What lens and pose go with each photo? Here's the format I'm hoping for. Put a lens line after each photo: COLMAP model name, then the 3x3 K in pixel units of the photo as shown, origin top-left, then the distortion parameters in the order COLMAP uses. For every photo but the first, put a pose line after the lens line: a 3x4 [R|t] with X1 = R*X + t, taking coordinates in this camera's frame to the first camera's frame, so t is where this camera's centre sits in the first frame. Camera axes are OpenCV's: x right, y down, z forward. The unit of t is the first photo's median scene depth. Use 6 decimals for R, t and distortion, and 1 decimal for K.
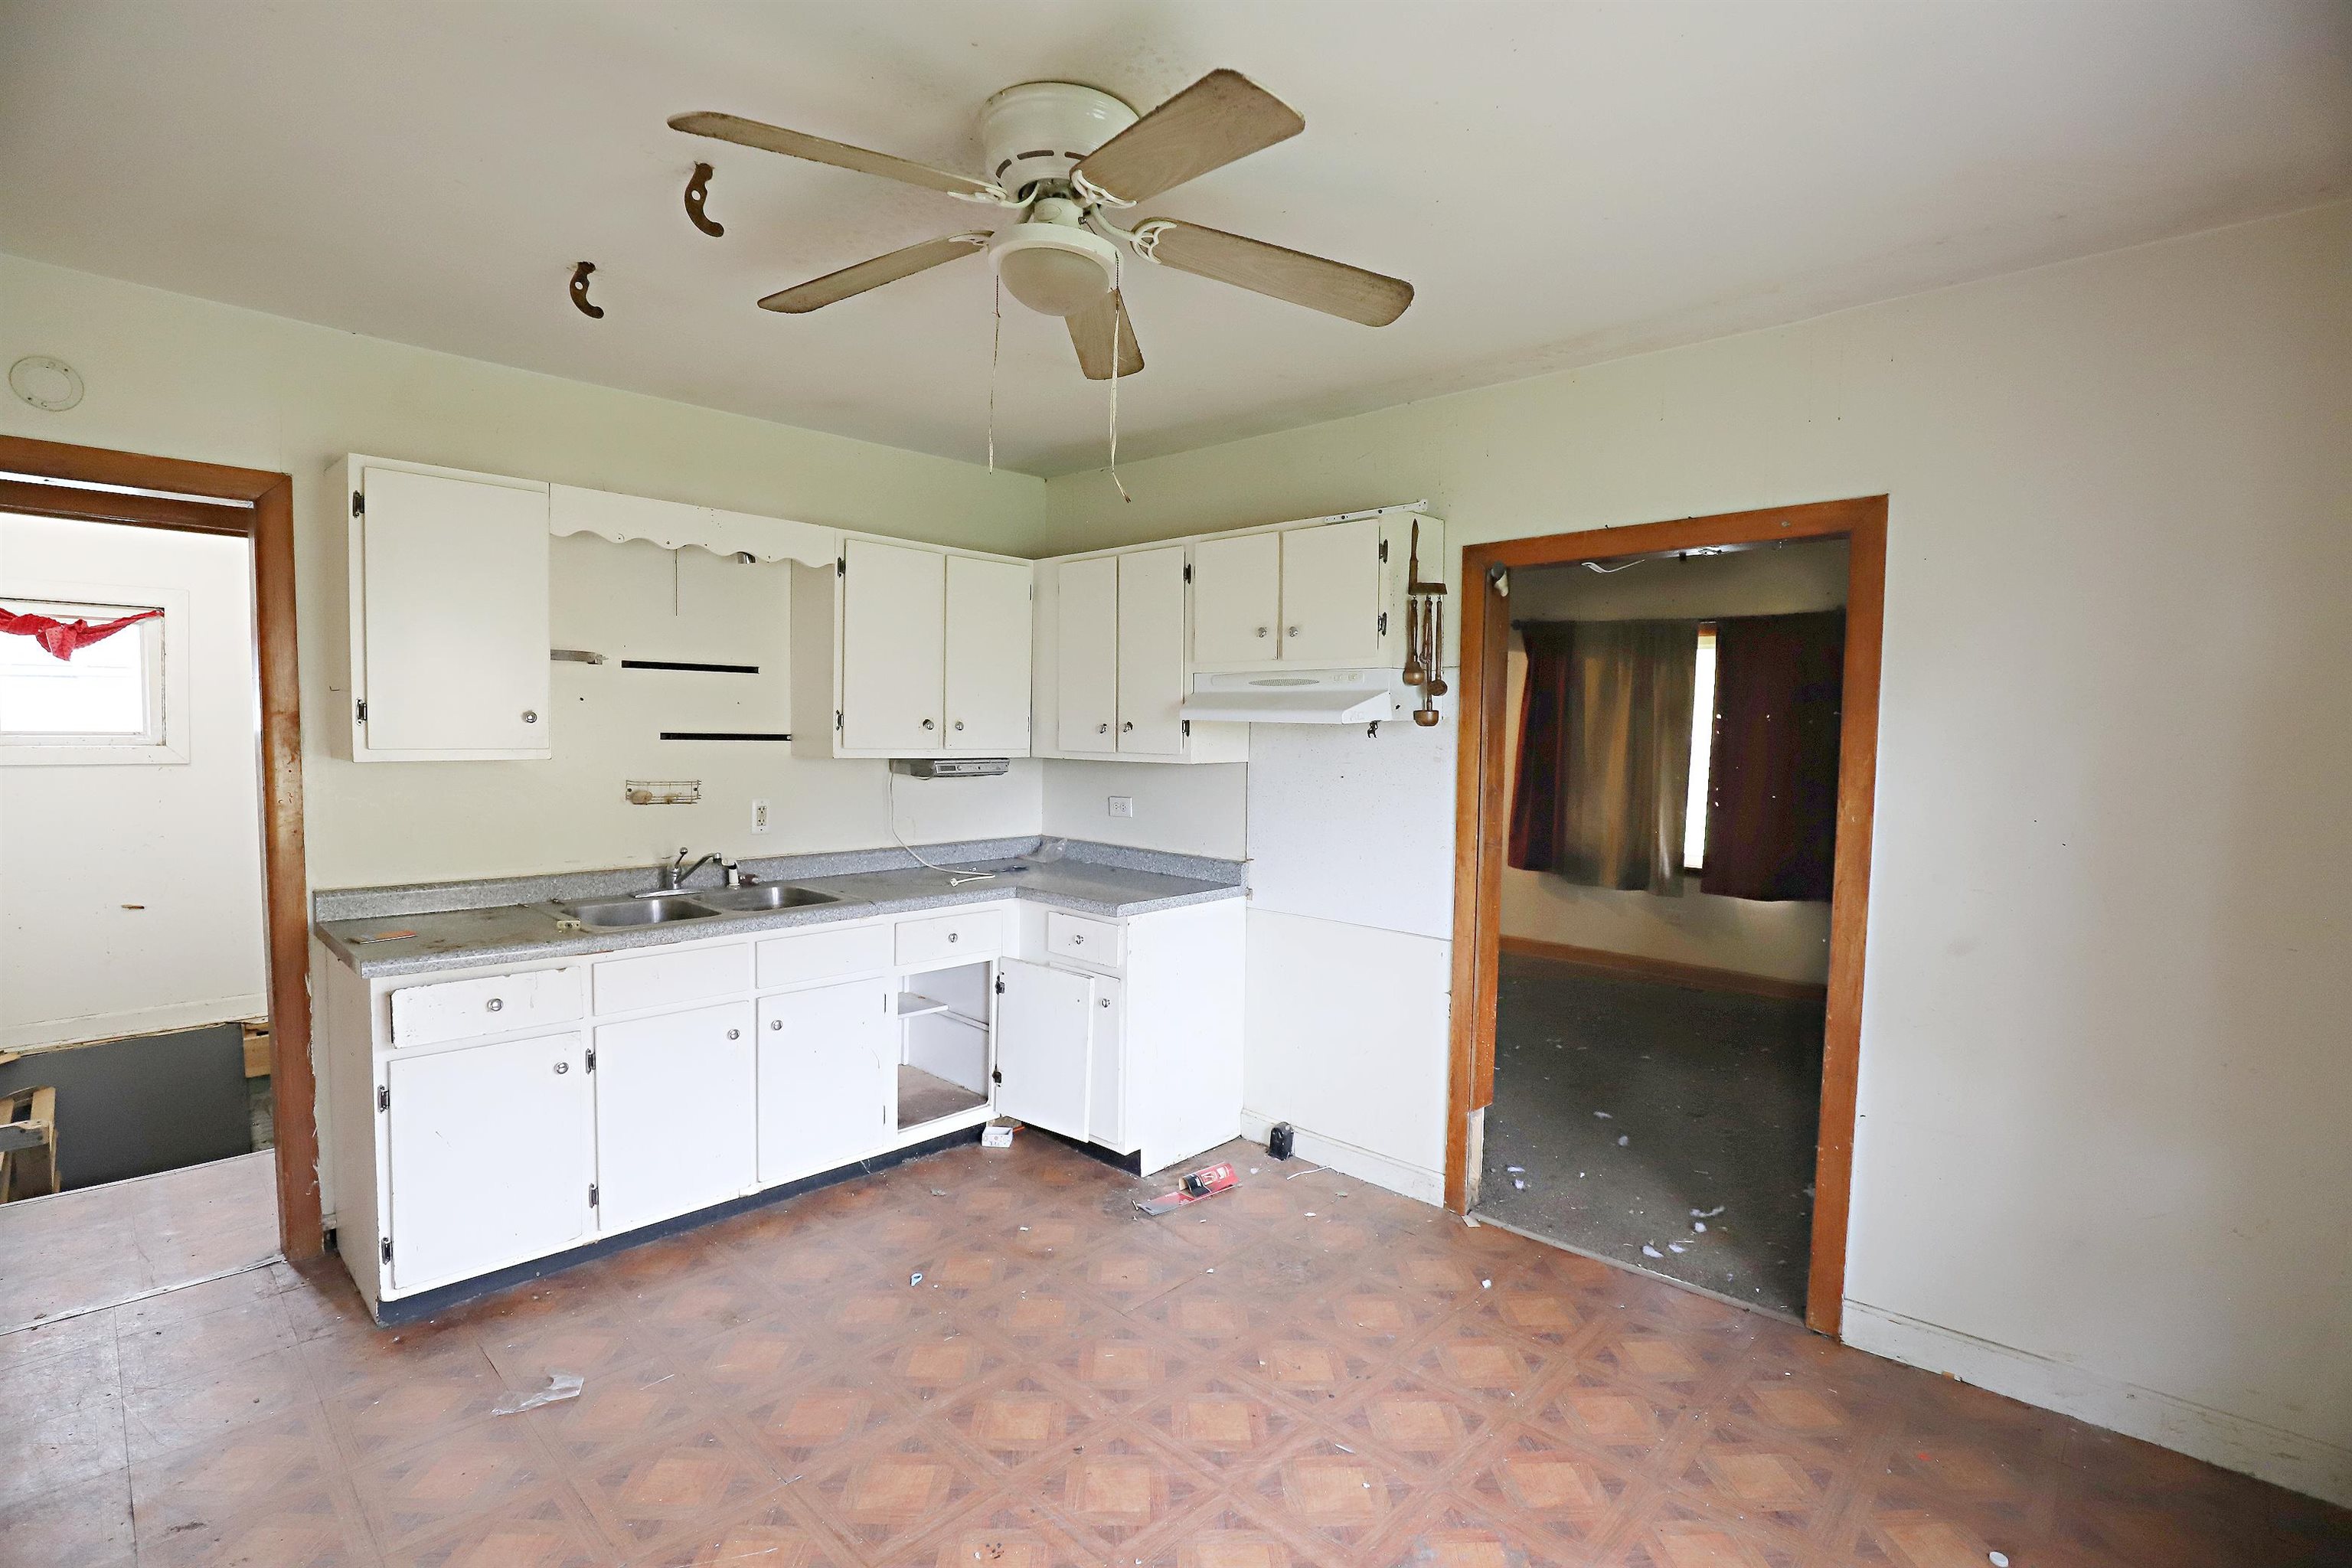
lens RADIAL K [[1097.1, 0, 1174.6], [0, 1097.1, 776.8], [0, 0, 1]] dist [-0.023606, 0.002830]
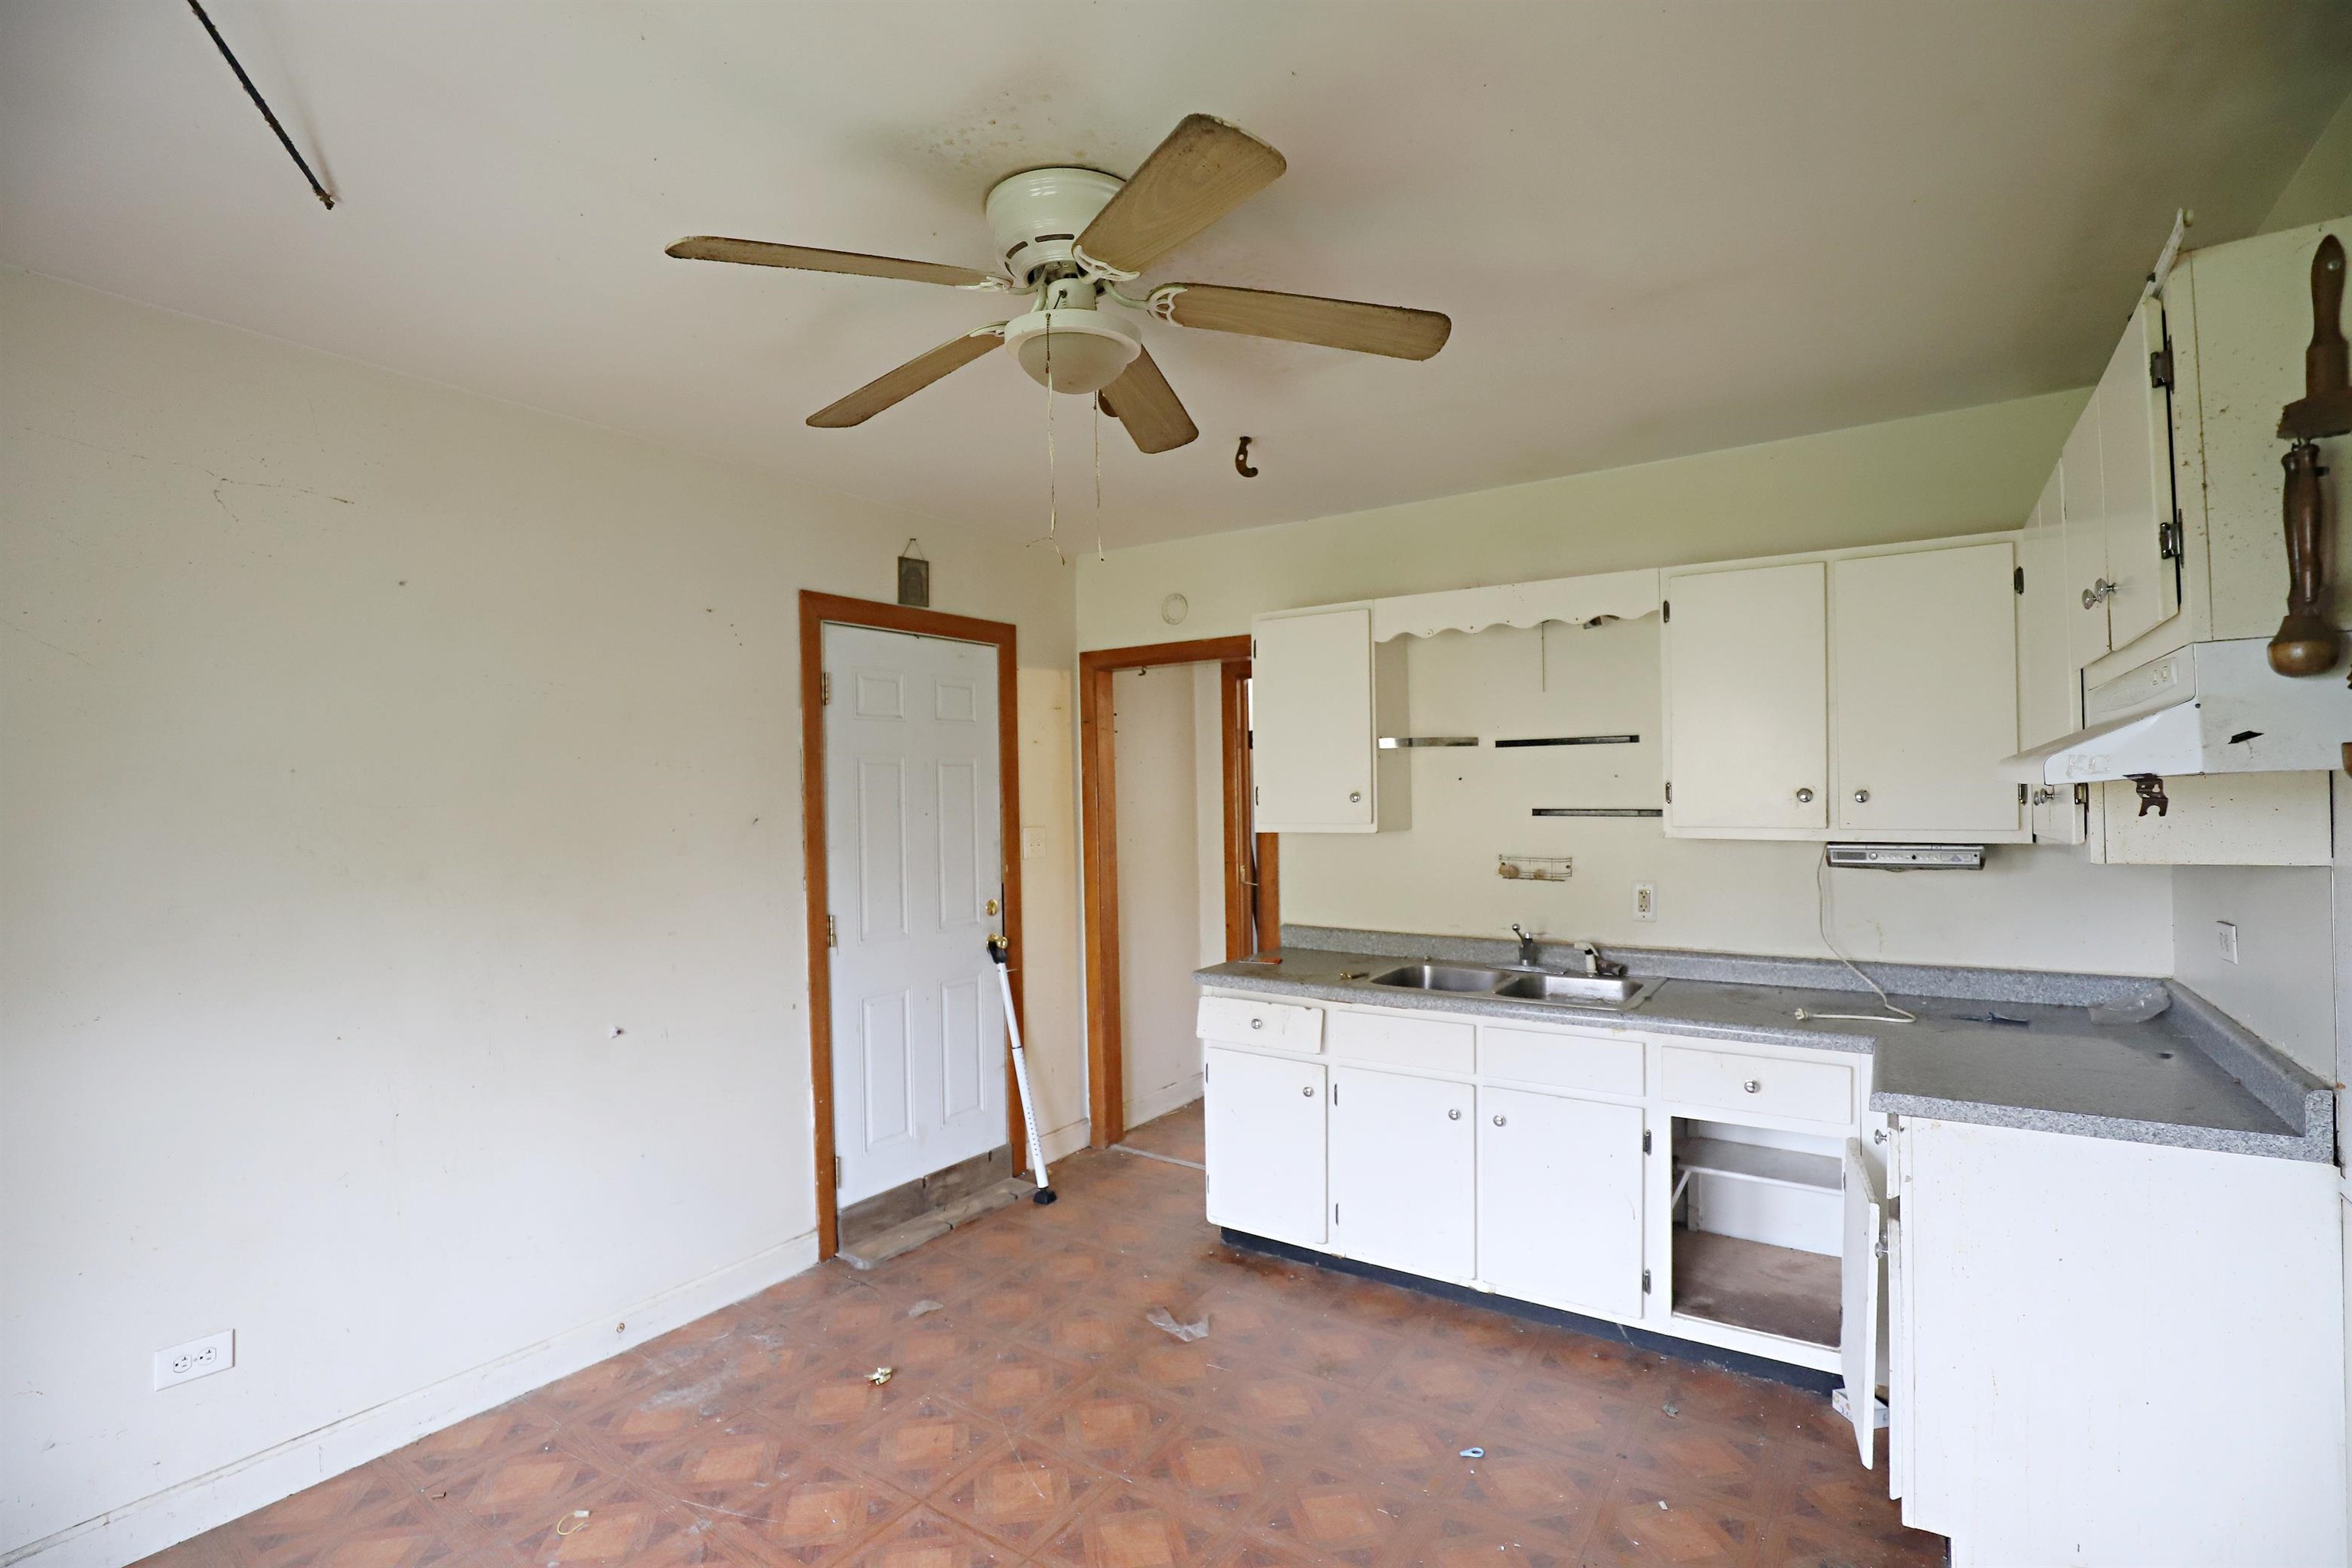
lens RADIAL K [[1097.1, 0, 1185.3], [0, 1097.1, 775.0], [0, 0, 1]] dist [-0.023606, 0.002830]
pose [[0.167701, -0.035962, -0.985182, 0.519515], [-0.033845, 0.998535, -0.042211, -0.019720], [0.985257, 0.040422, 0.166239, 0.558553]]
